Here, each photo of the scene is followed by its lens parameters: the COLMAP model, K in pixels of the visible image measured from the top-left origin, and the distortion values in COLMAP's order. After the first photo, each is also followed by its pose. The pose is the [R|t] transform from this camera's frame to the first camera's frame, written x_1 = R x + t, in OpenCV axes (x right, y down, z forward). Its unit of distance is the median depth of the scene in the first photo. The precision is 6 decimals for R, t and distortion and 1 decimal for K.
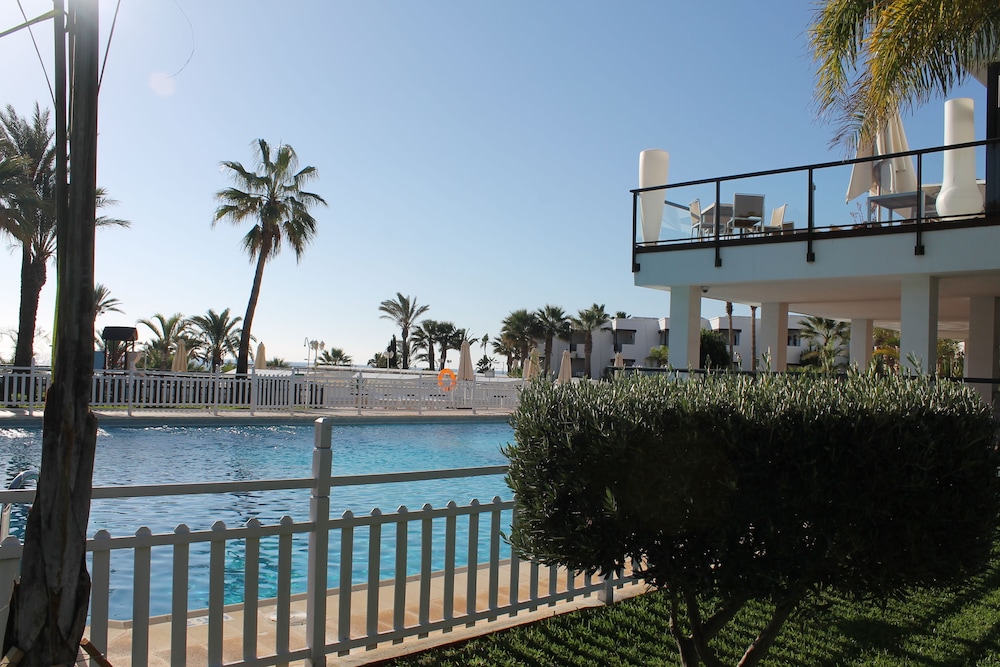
lens RADIAL K [[847.0, 0, 499.8], [0, 847.0, 357.0], [0, 0, 1]] dist [-0.161102, 0.128896]
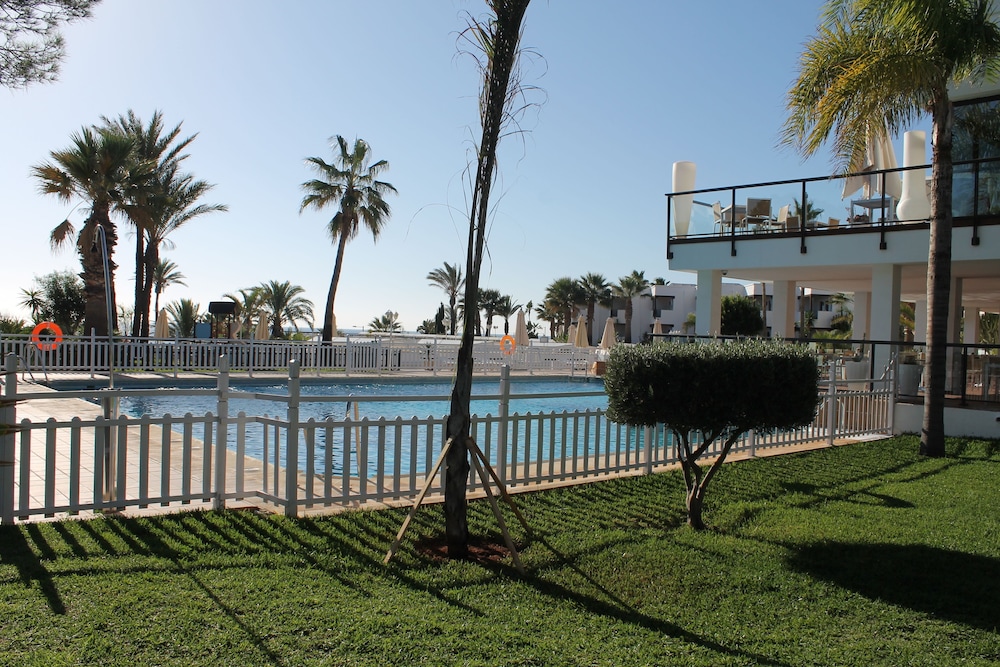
lens RADIAL K [[843.2, 0, 465.6], [0, 843.2, 351.9], [0, 0, 1]] dist [-0.167335, 0.137751]
pose [[0.996215, -0.005903, -0.086726, -0.017295], [0.008974, 0.999345, 0.035057, -0.003816], [0.086462, -0.035703, 0.995615, -0.132325]]
